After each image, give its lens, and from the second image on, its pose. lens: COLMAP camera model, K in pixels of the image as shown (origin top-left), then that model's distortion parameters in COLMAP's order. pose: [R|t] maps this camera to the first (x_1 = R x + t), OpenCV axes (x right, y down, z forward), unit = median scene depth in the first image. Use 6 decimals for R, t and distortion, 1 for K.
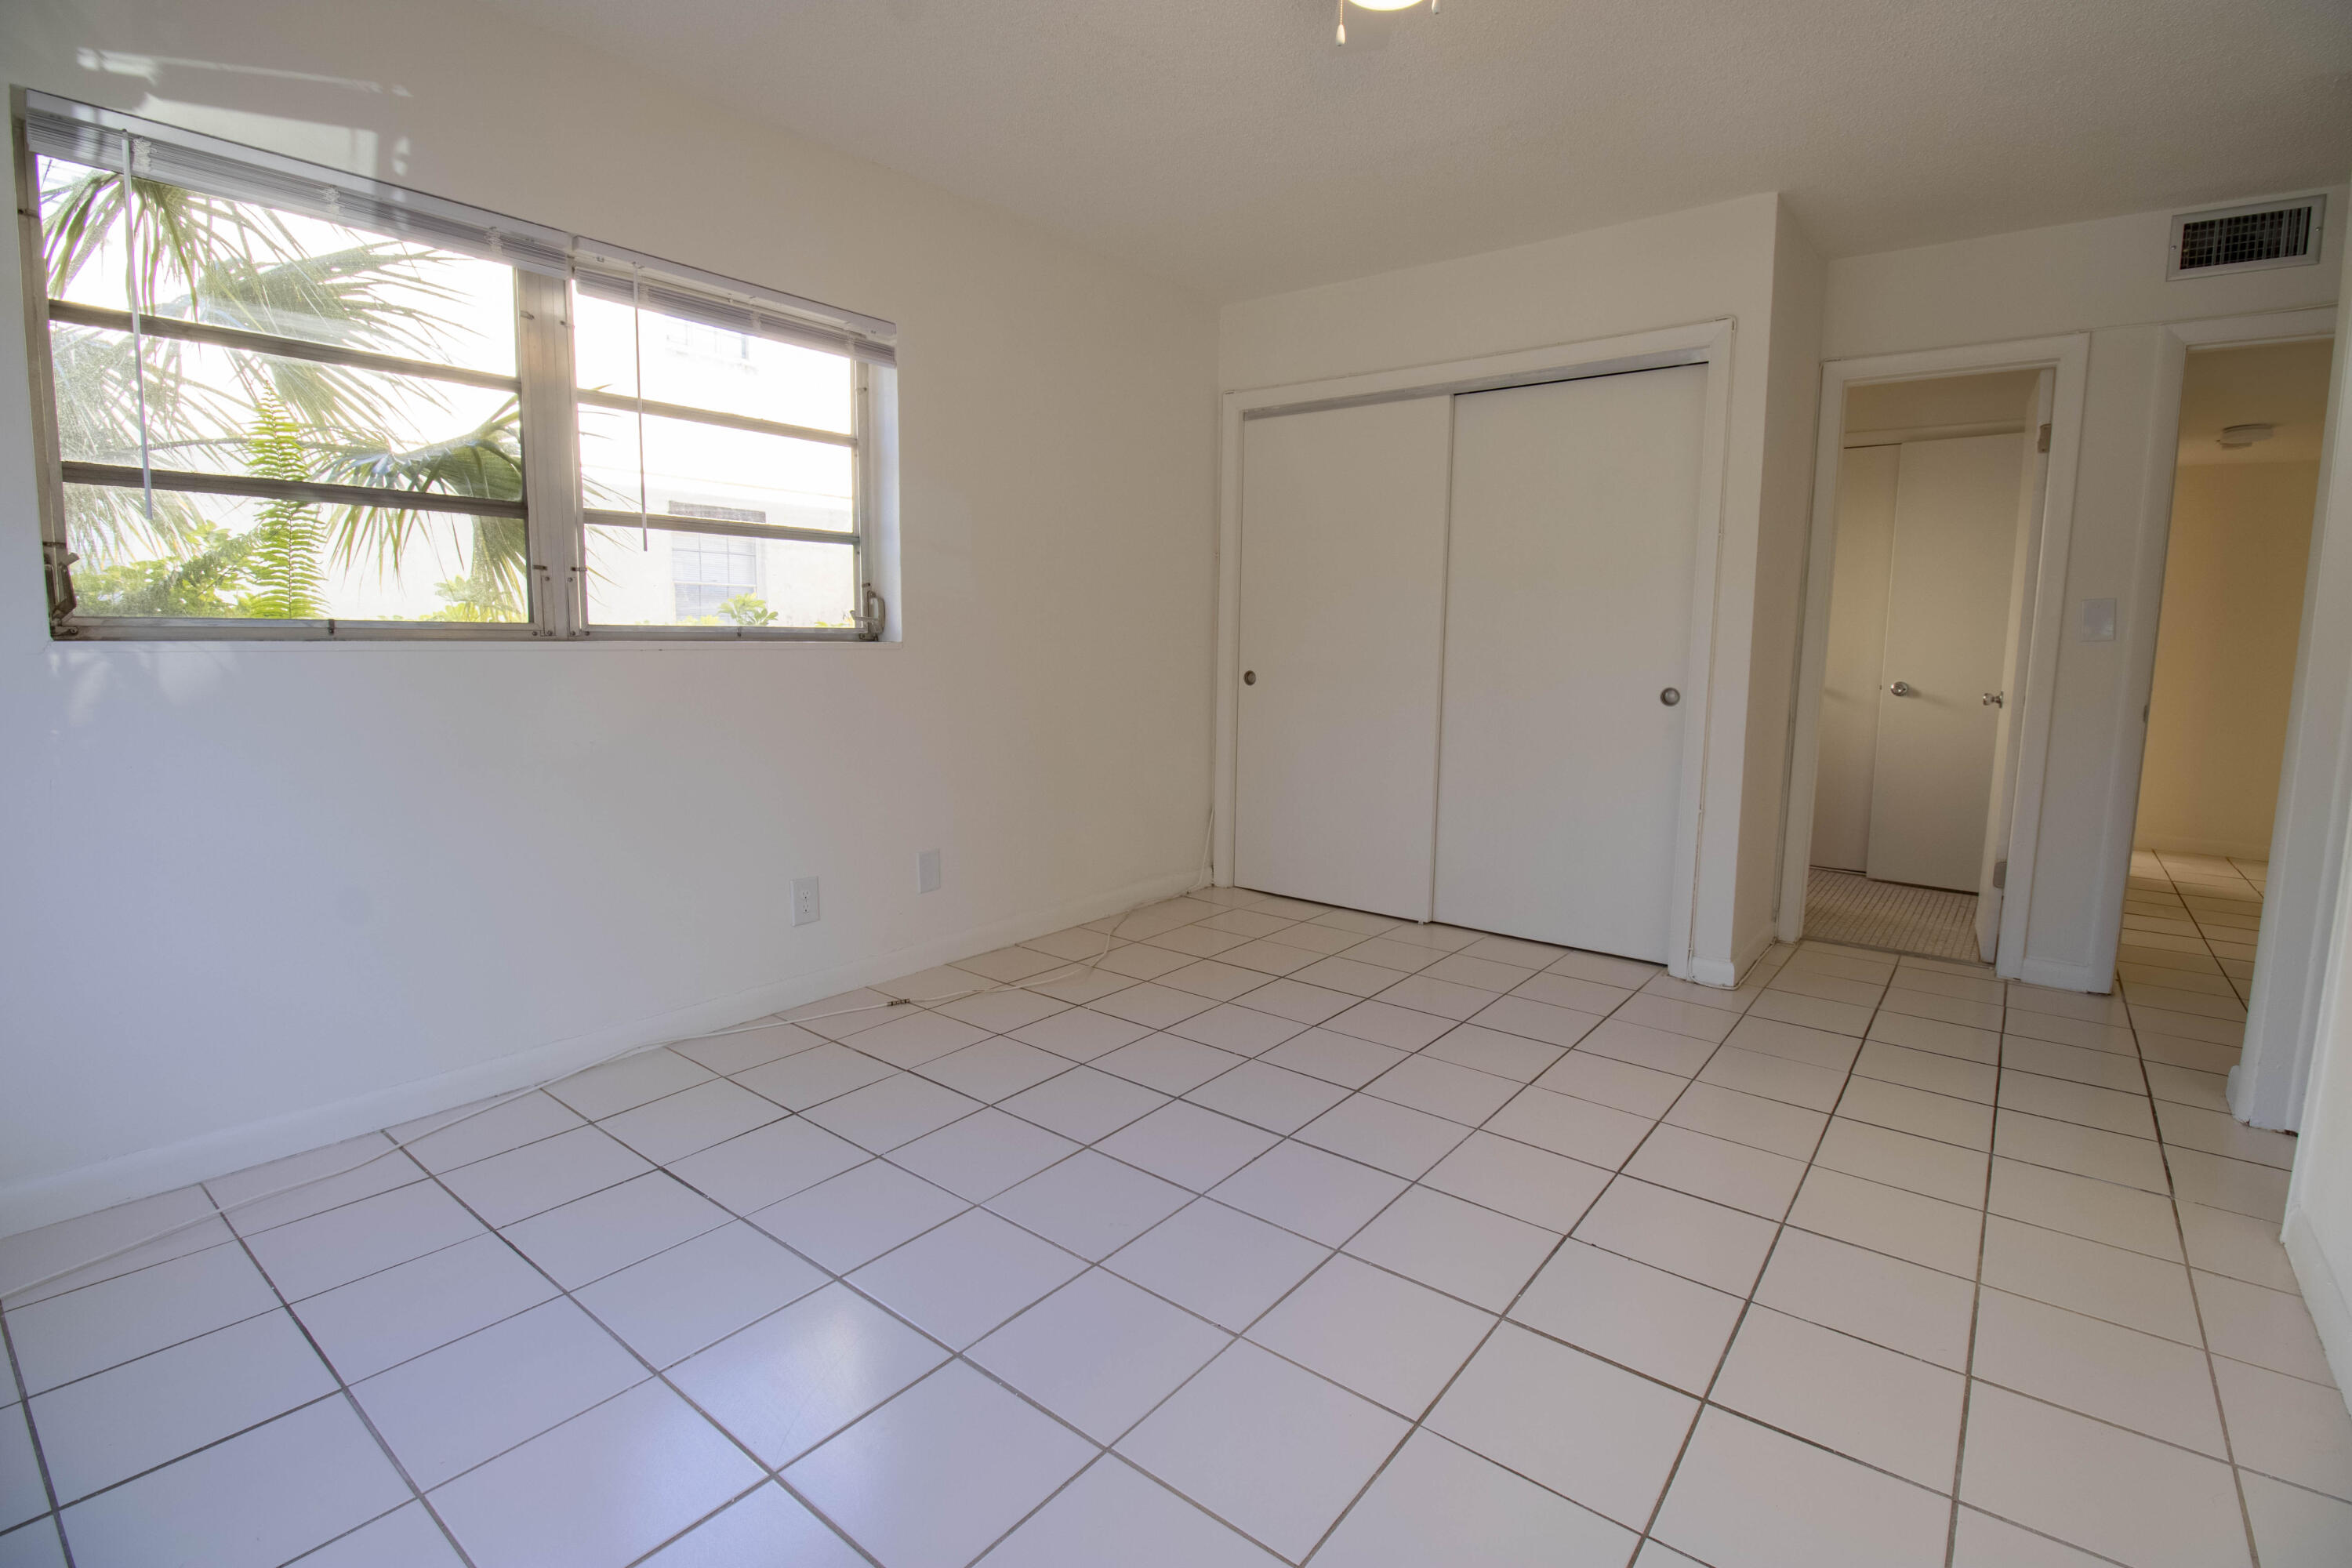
lens RADIAL K [[1097.4, 0, 1189.9], [0, 1097.4, 768.9], [0, 0, 1]] dist [-0.024840, -0.001110]
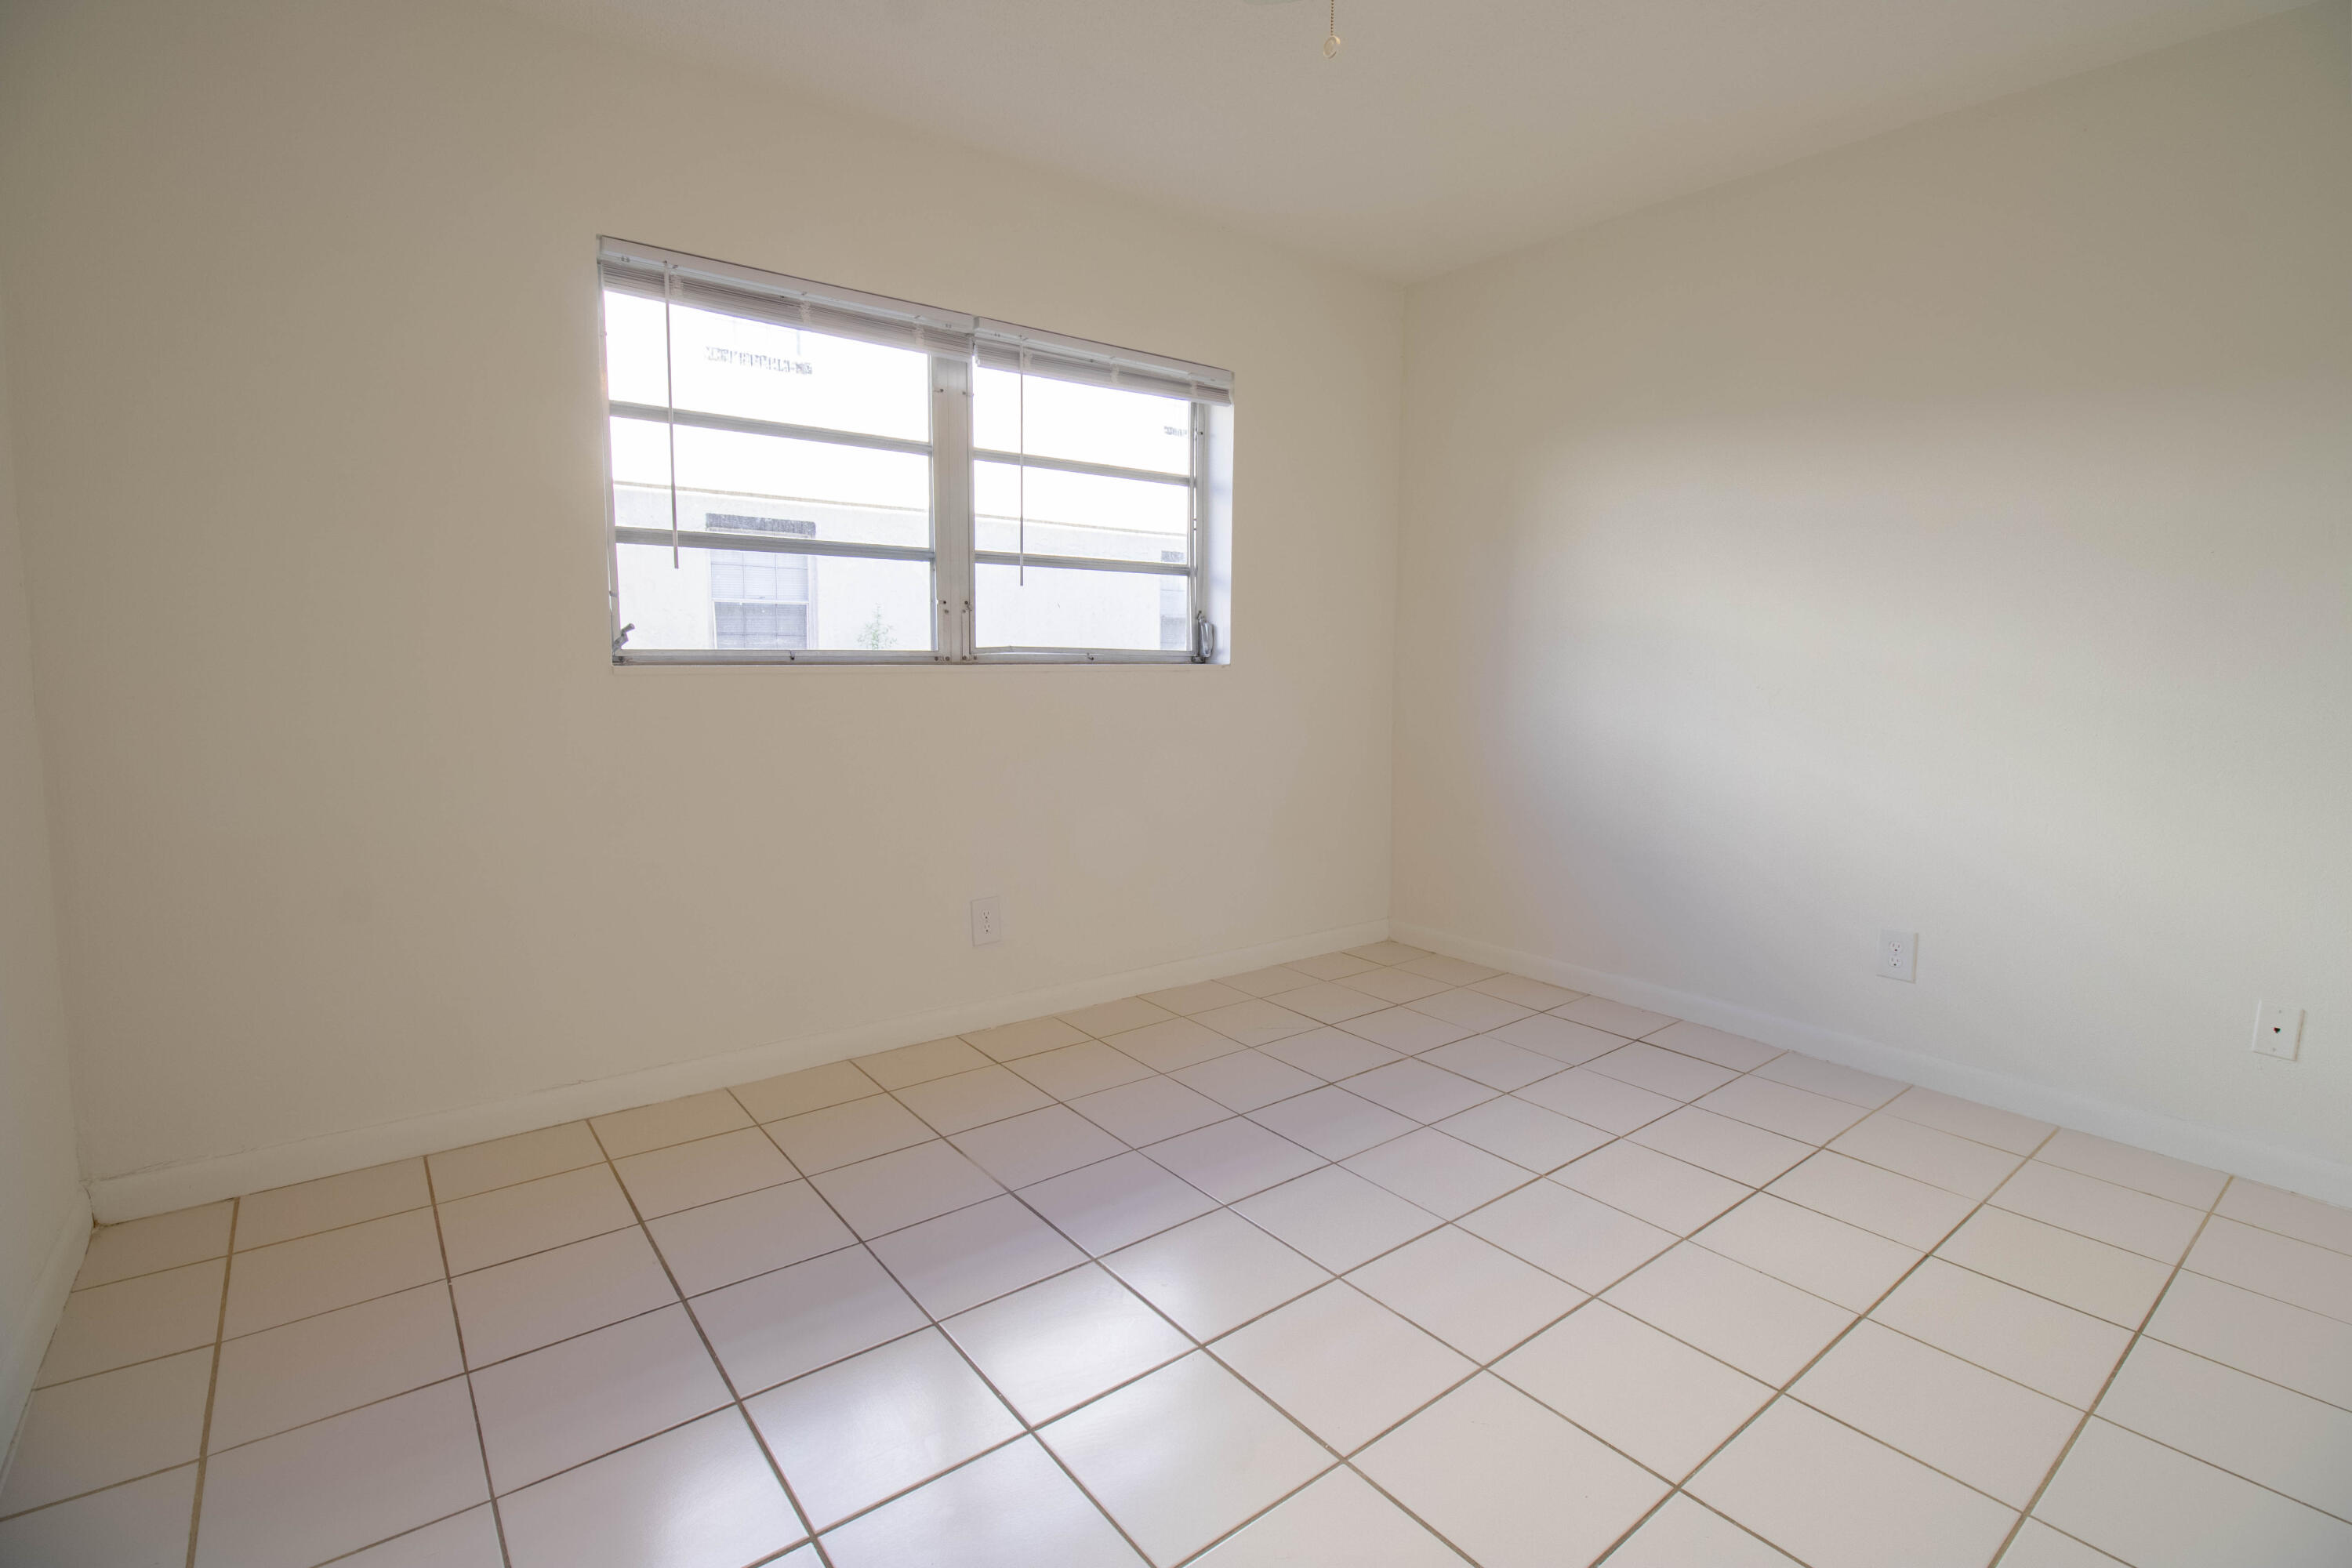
lens RADIAL K [[1097.4, 0, 1162.2], [0, 1097.4, 800.7], [0, 0, 1]] dist [-0.024840, -0.001110]
pose [[0.968145, 0.028170, -0.248799, -0.064038], [-0.024806, 0.999554, 0.016645, 0.003149], [0.249157, -0.009943, 0.968412, -0.087635]]
